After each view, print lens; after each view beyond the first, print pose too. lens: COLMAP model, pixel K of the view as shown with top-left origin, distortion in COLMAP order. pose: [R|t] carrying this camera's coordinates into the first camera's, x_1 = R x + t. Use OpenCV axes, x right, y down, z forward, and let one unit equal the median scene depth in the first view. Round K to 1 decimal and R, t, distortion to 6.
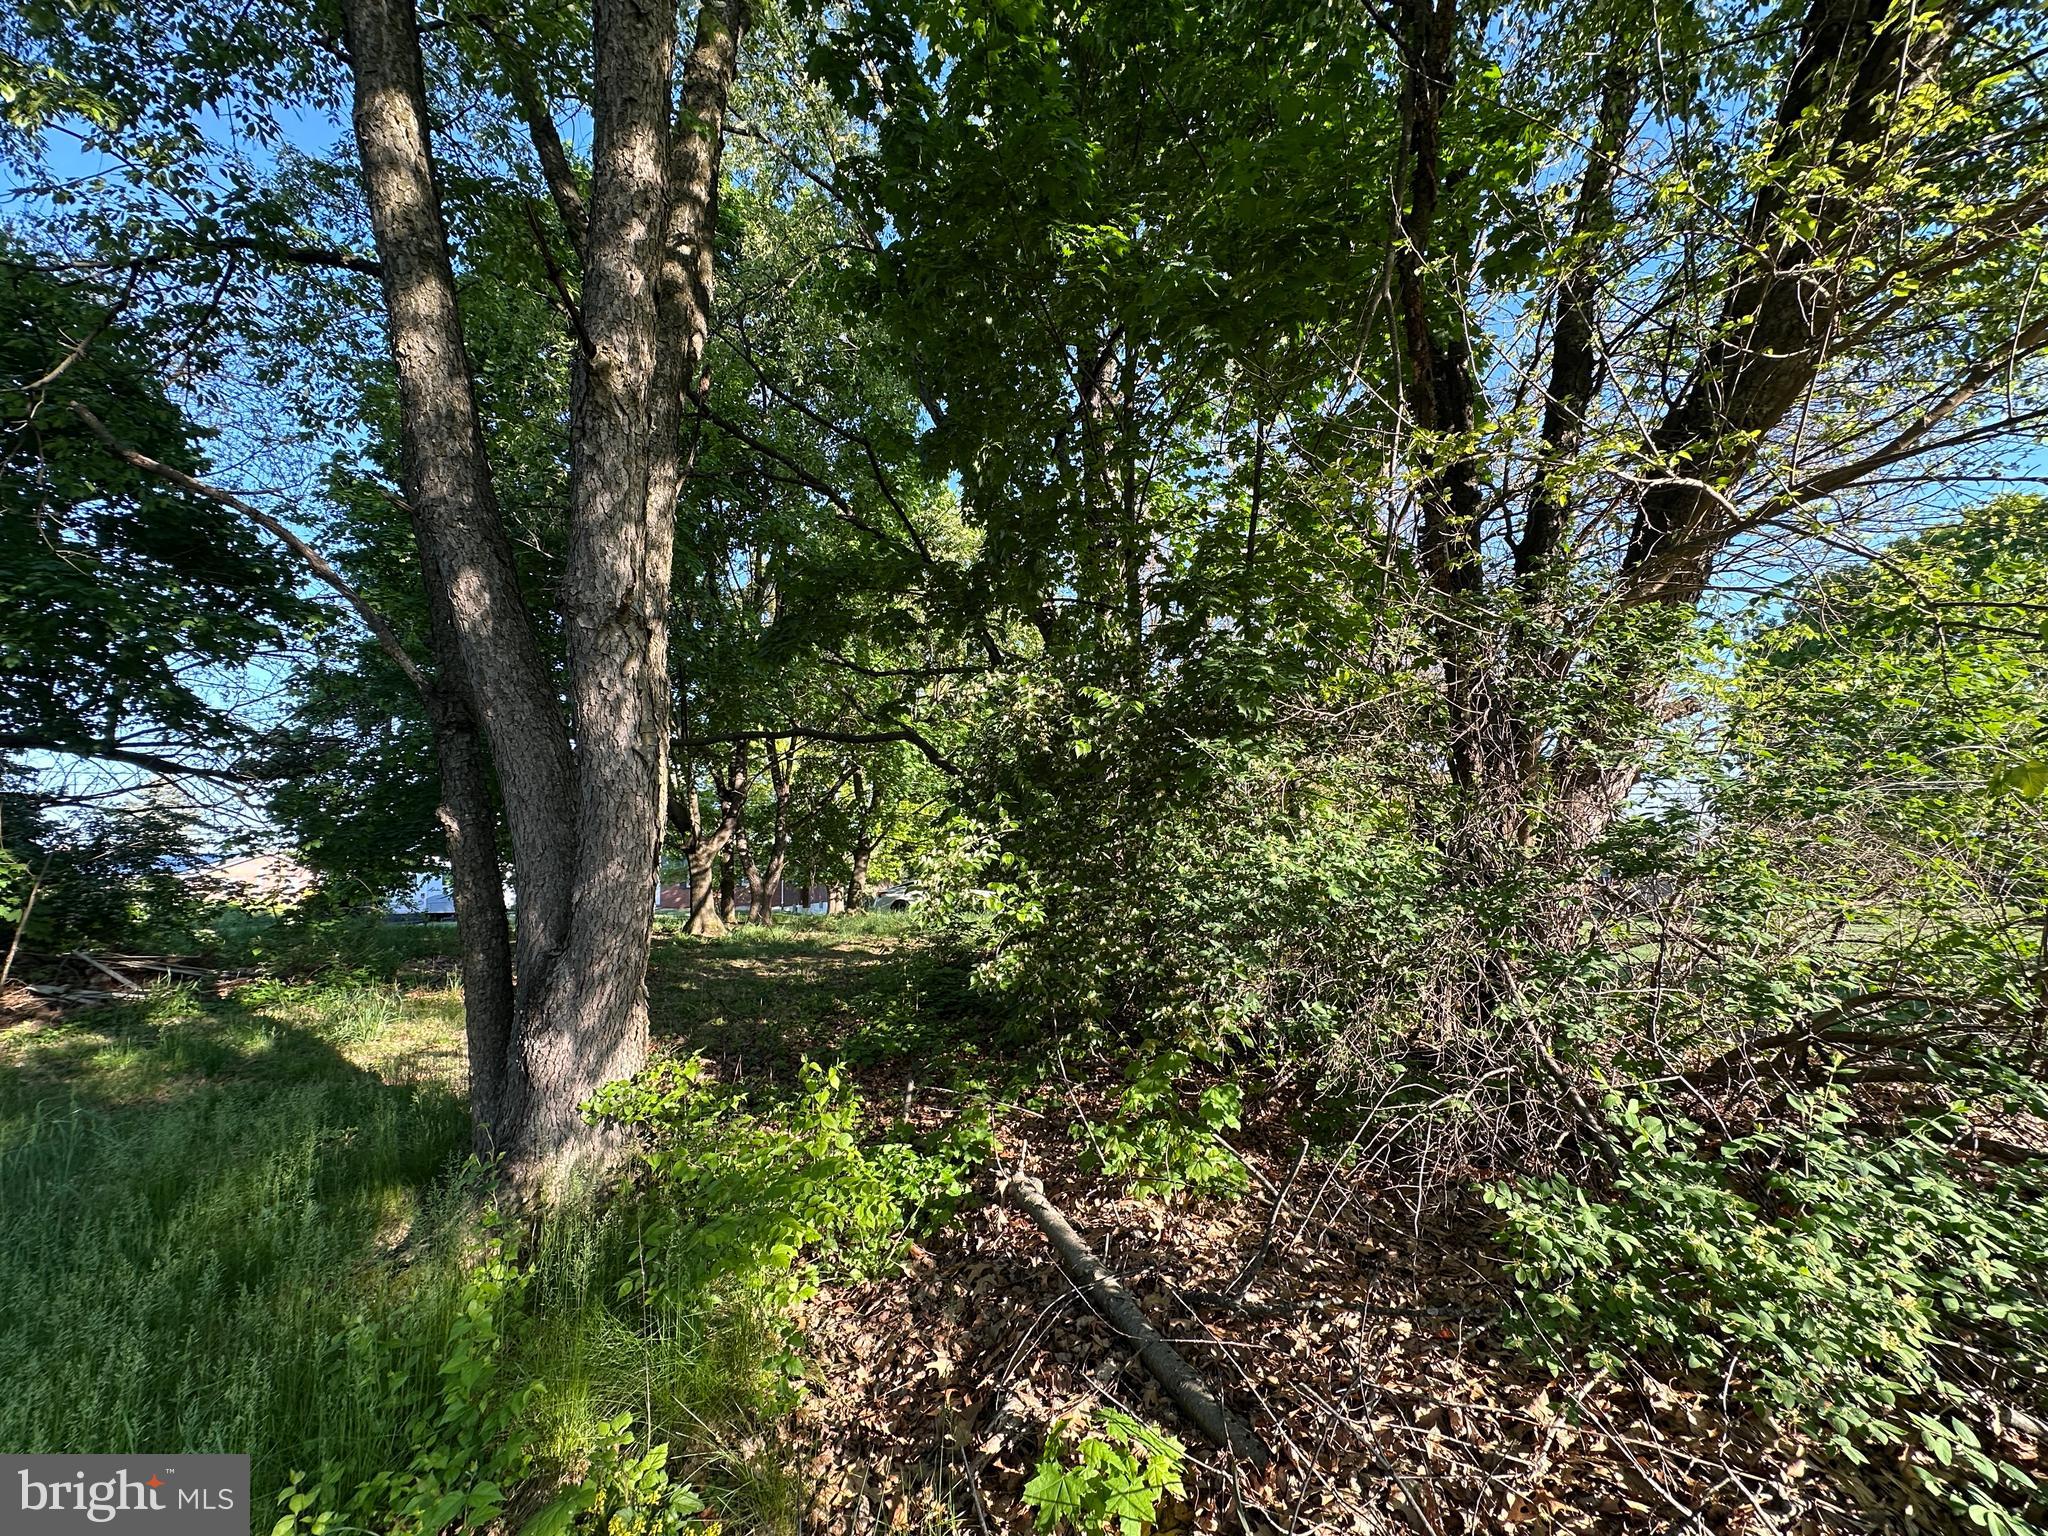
lens RADIAL K [[812.8, 0, 1024.7], [0, 812.8, 765.5], [0, 0, 1]] dist [-0.001349, 0.000295]
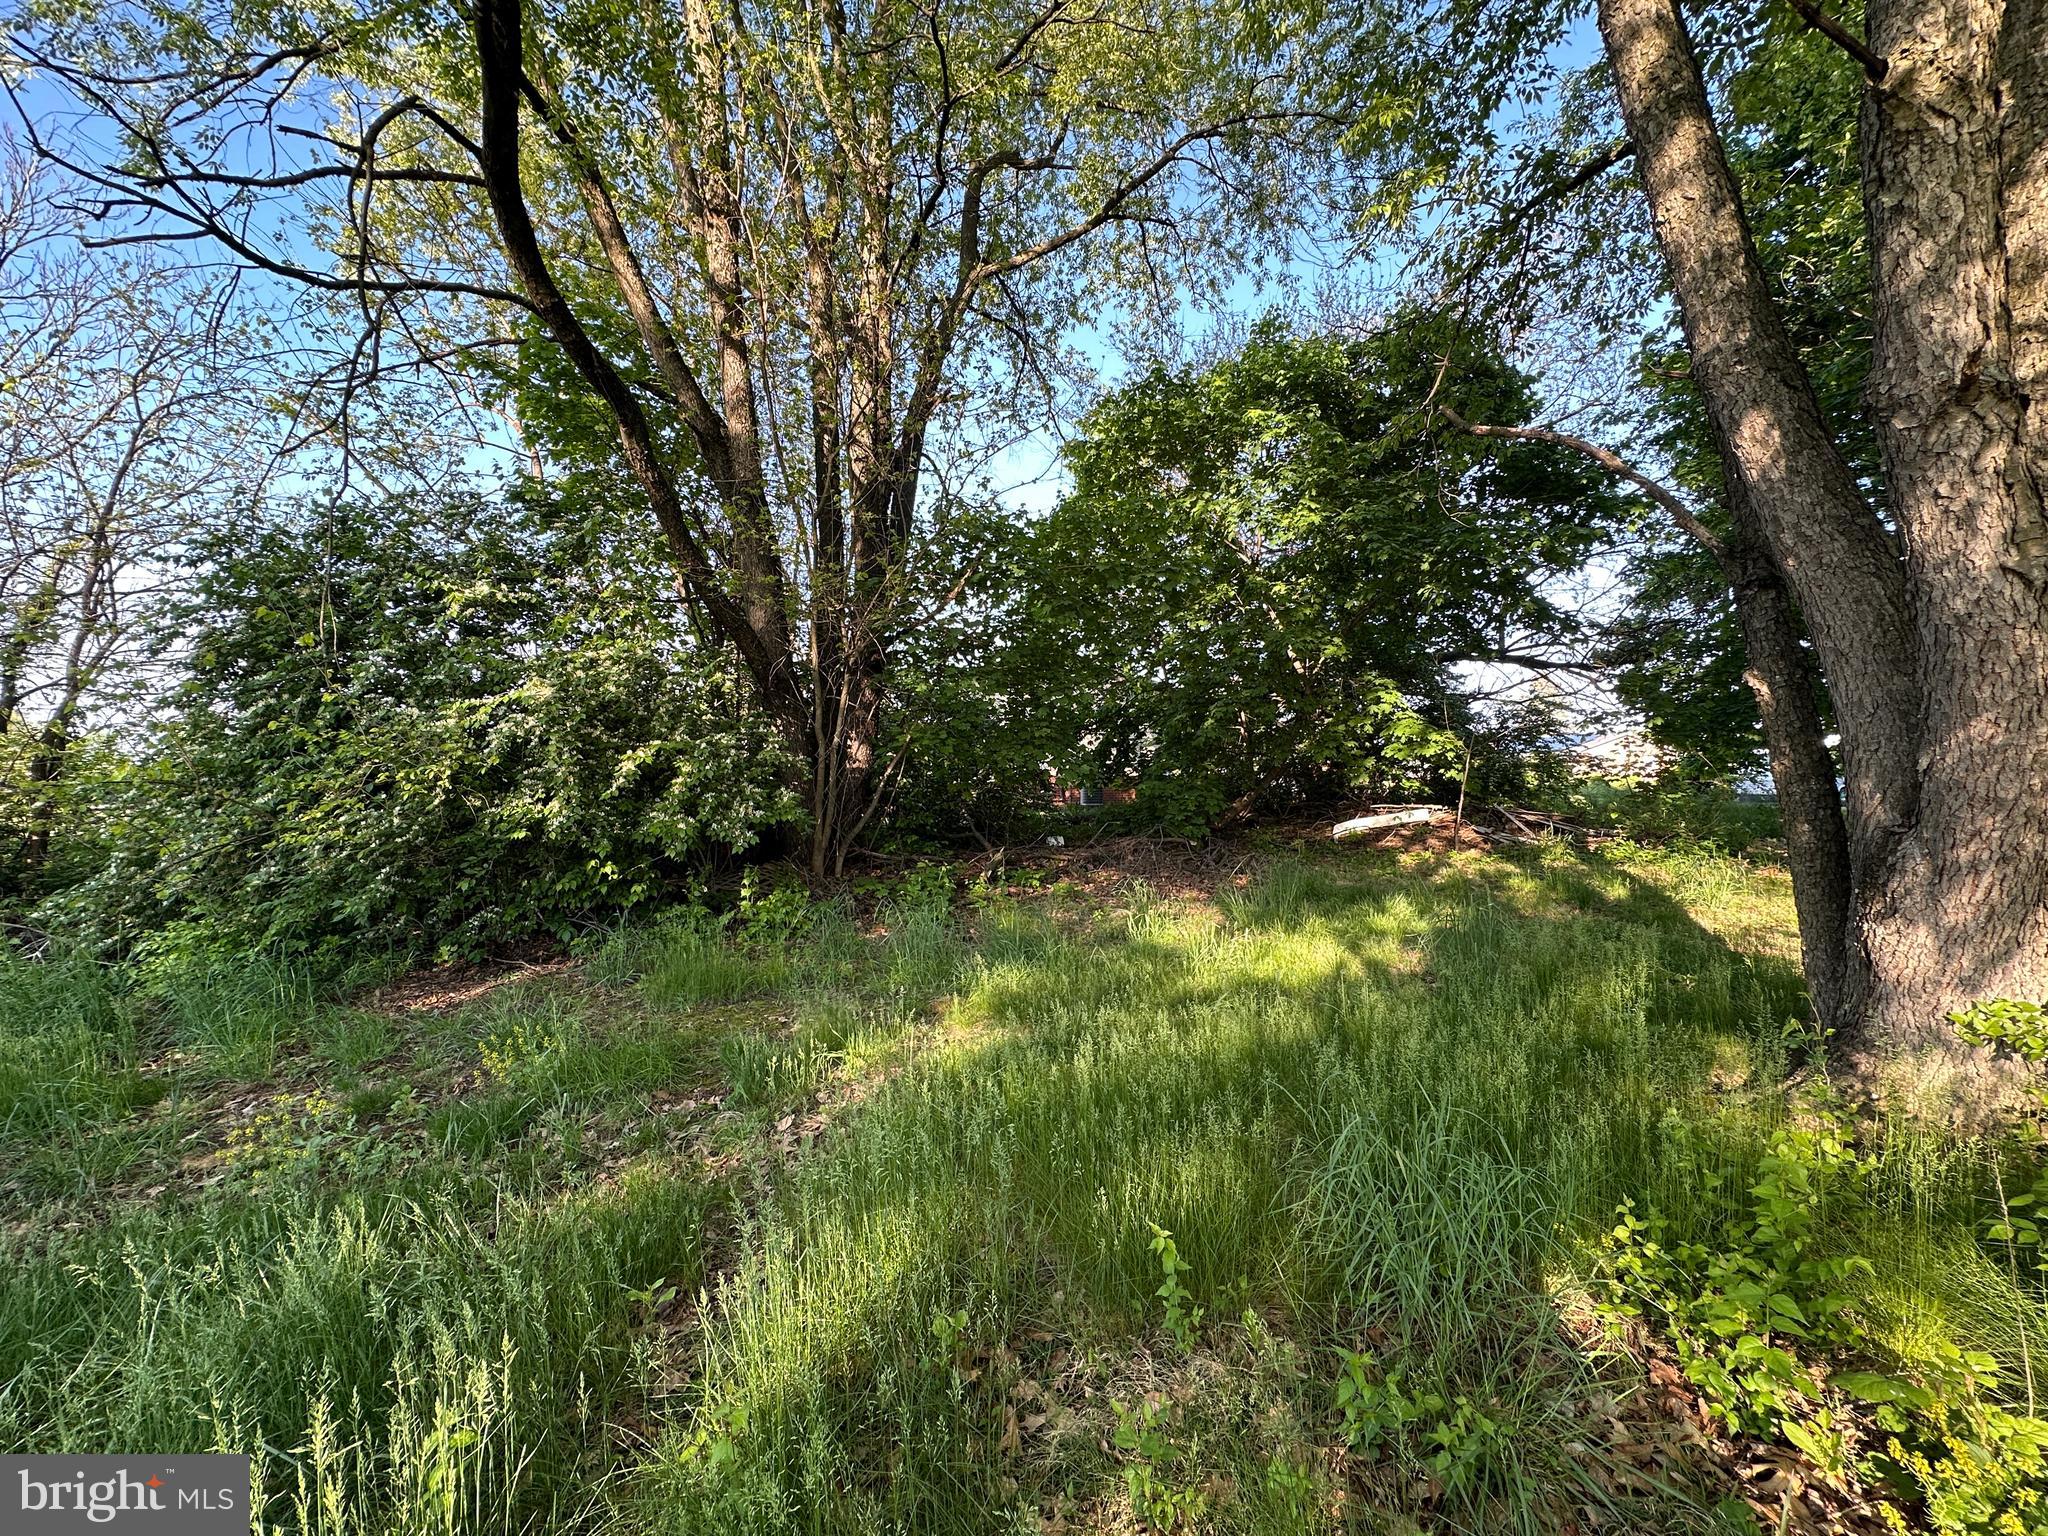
lens RADIAL K [[812.8, 0, 1024.3], [0, 812.8, 764.9], [0, 0, 1]] dist [-0.001349, 0.000295]
pose [[0.183173, 0.018665, -0.982903, 0.027840], [0.125431, 0.991205, 0.042198, 0.004804], [0.975046, -0.131016, 0.179221, -0.009824]]
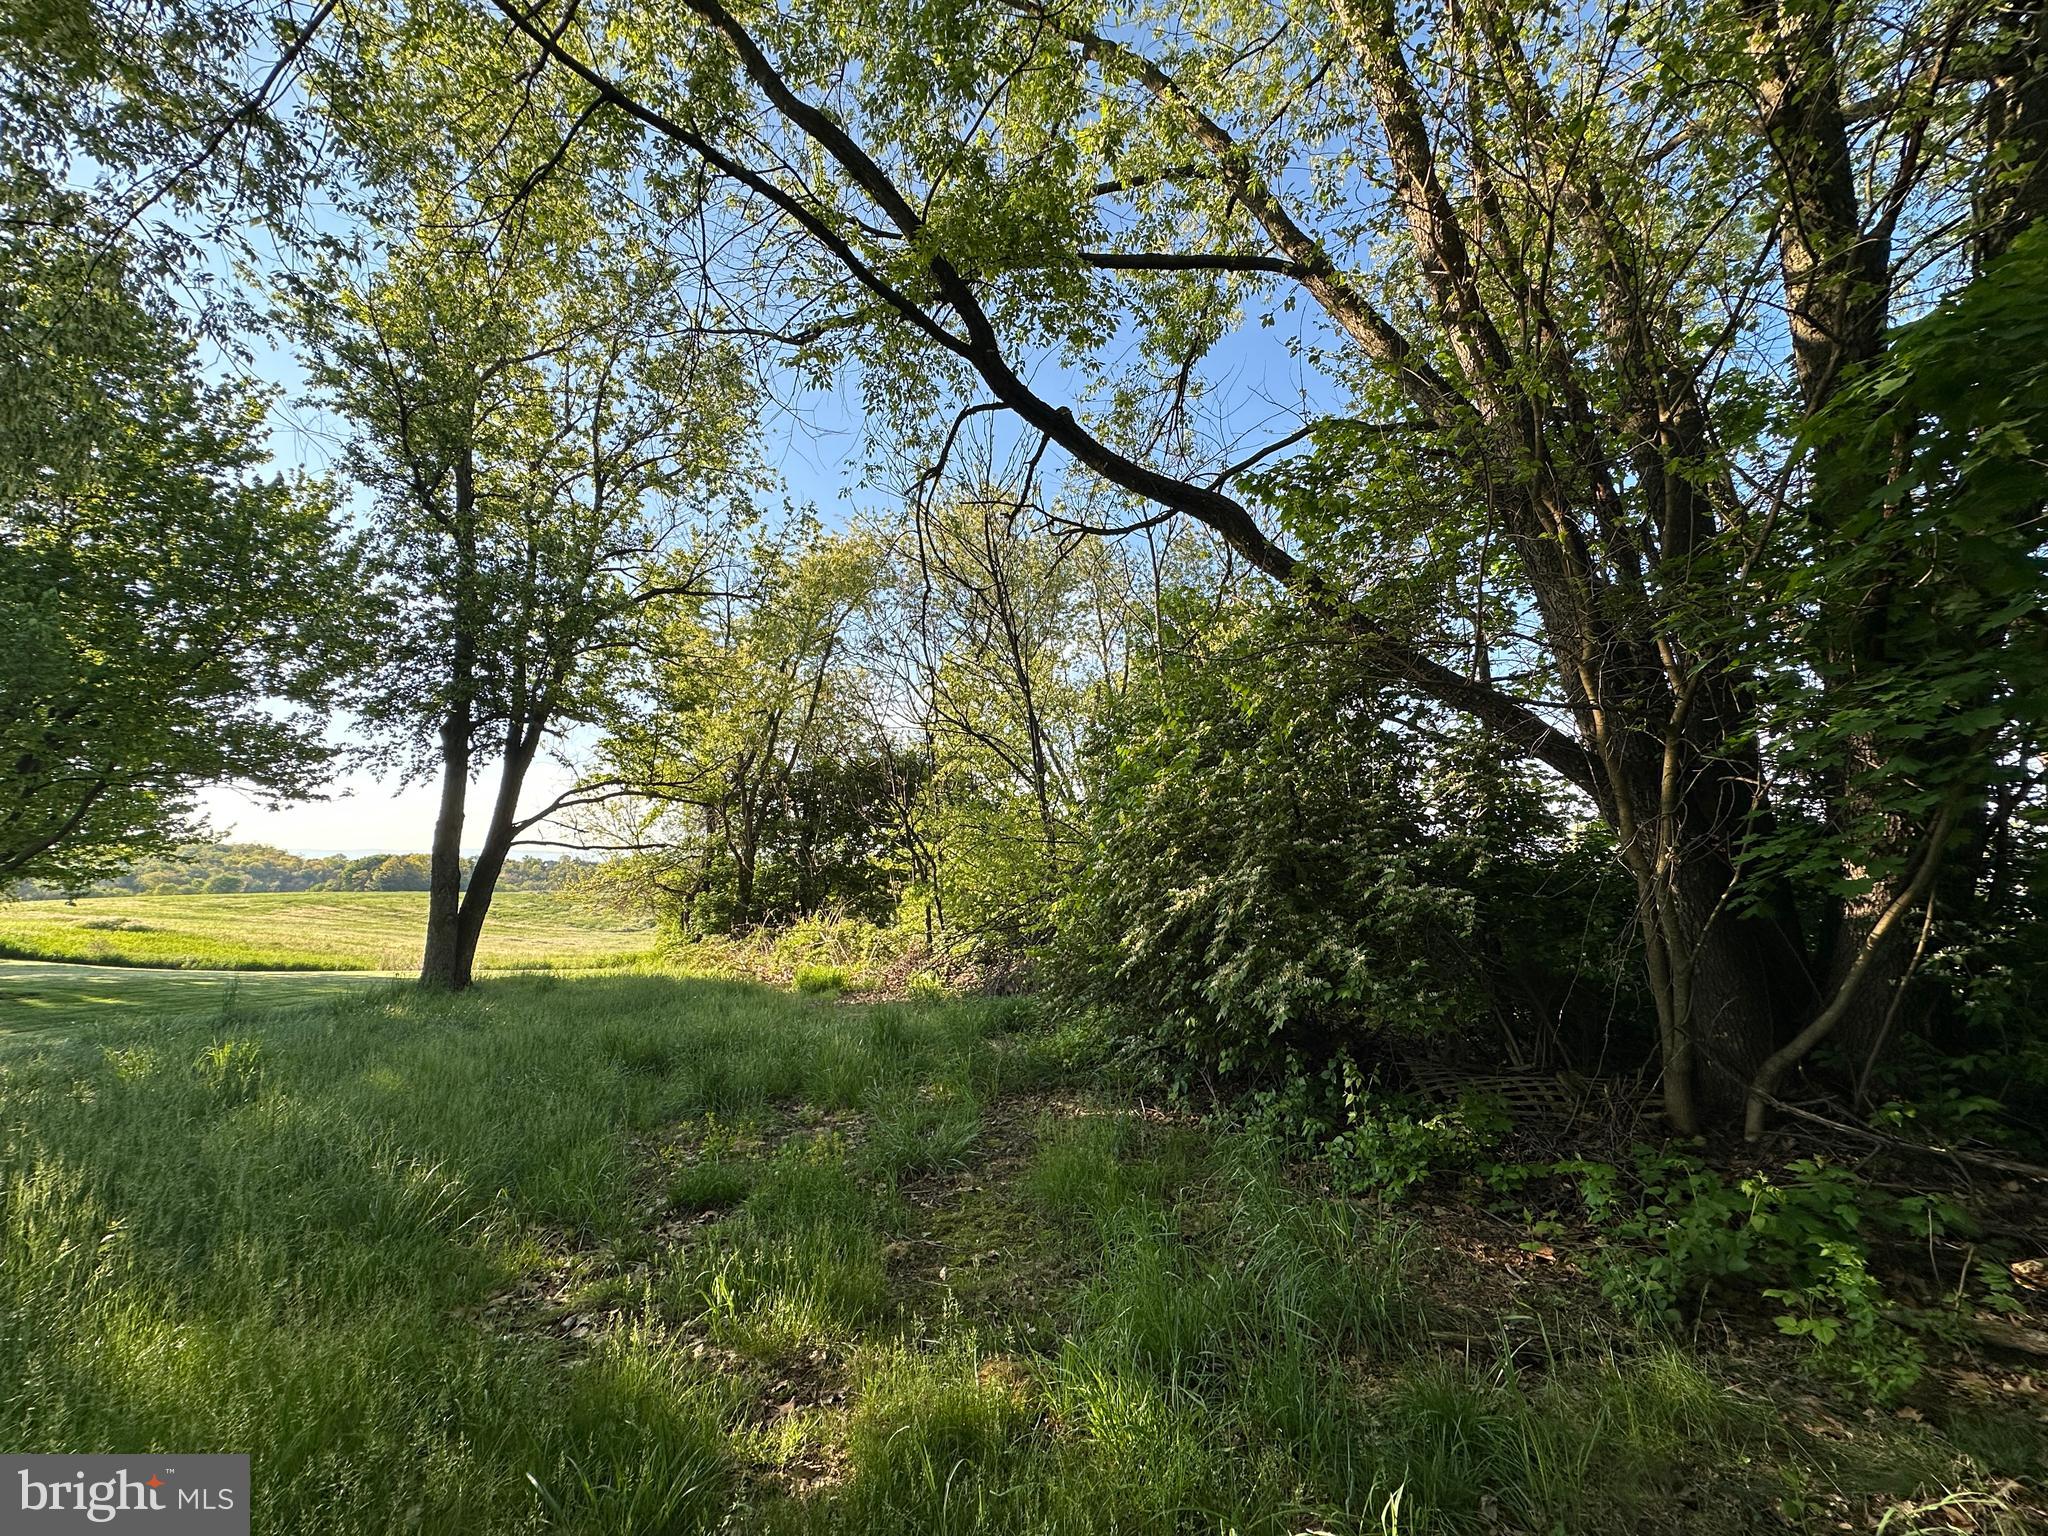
lens RADIAL K [[812.8, 0, 1018.5], [0, 812.8, 768.7], [0, 0, 1]] dist [-0.001349, 0.000295]
pose [[-0.977433, -0.010901, -0.210963, -0.279719], [0.042351, 0.968280, -0.246253, 0.022767], [0.206955, -0.249630, -0.945967, 0.220429]]
